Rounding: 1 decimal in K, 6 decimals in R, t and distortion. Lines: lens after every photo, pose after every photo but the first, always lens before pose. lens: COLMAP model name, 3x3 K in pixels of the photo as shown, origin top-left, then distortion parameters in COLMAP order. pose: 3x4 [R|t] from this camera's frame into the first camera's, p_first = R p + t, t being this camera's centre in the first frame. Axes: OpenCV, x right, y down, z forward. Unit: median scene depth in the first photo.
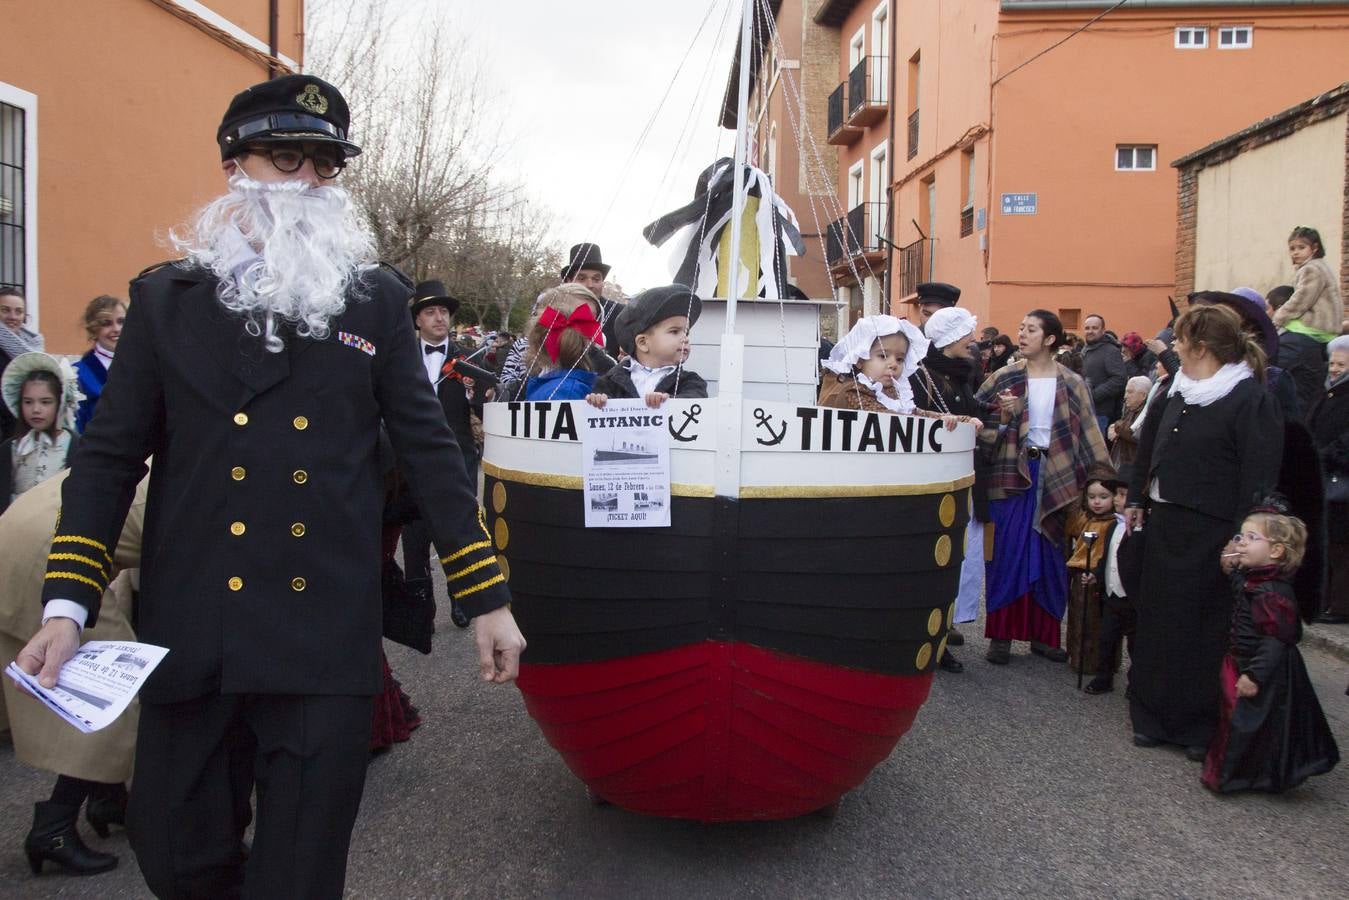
lens RADIAL K [[1735.7, 0, 674.5], [0, 1735.7, 450.0], [0, 0, 1]] dist [-0.004500, -0.012143]
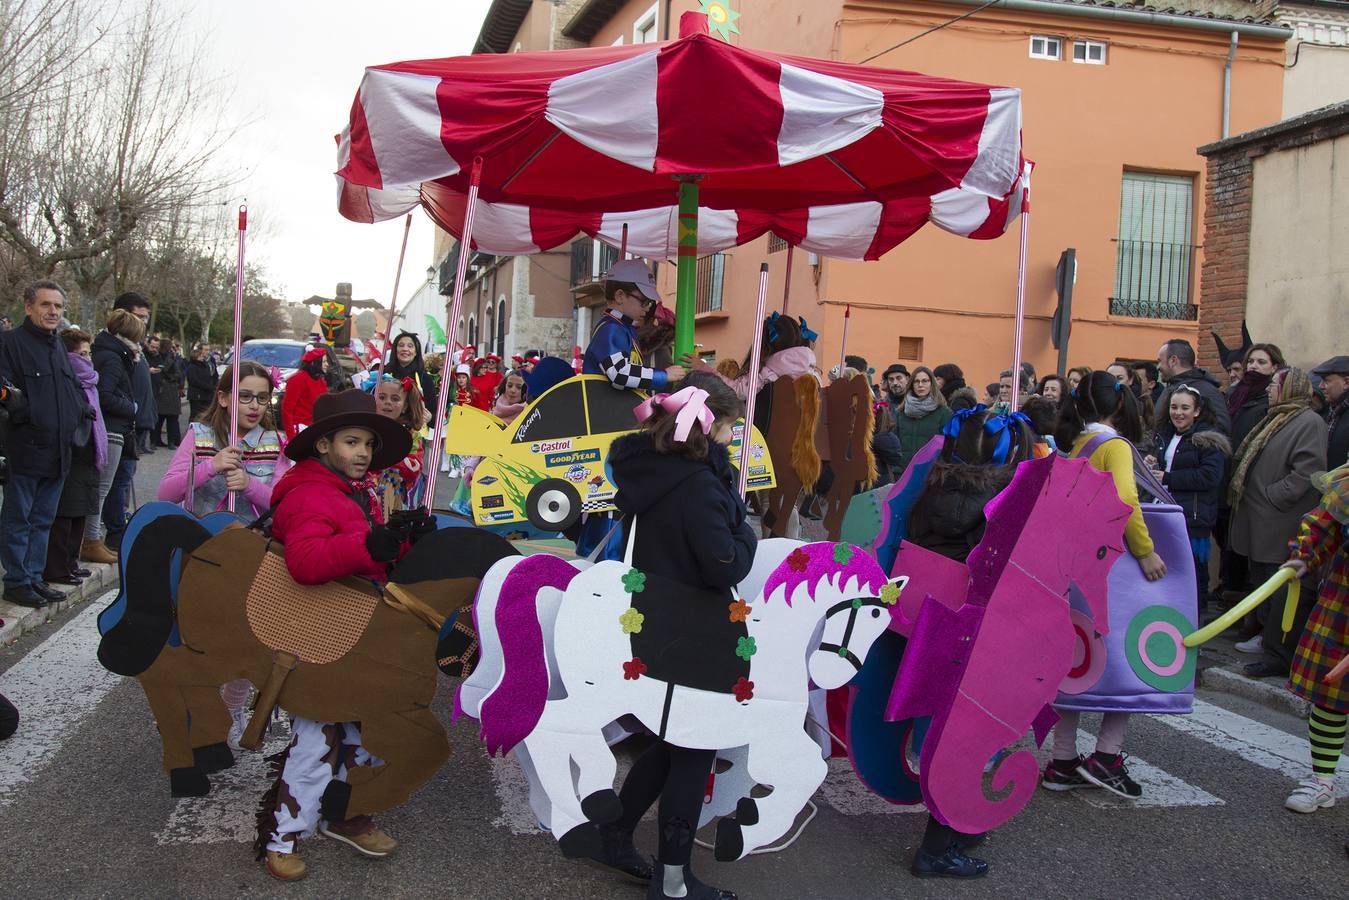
lens RADIAL K [[1243.3, 0, 674.5], [0, 1243.3, 450.0], [0, 0, 1]] dist [-0.084830, -0.002583]
pose [[0.958907, 0.021784, 0.282882, -0.060229], [-0.022972, 0.999736, 0.000883, -0.019780], [-0.282788, -0.007345, 0.959154, 0.393648]]
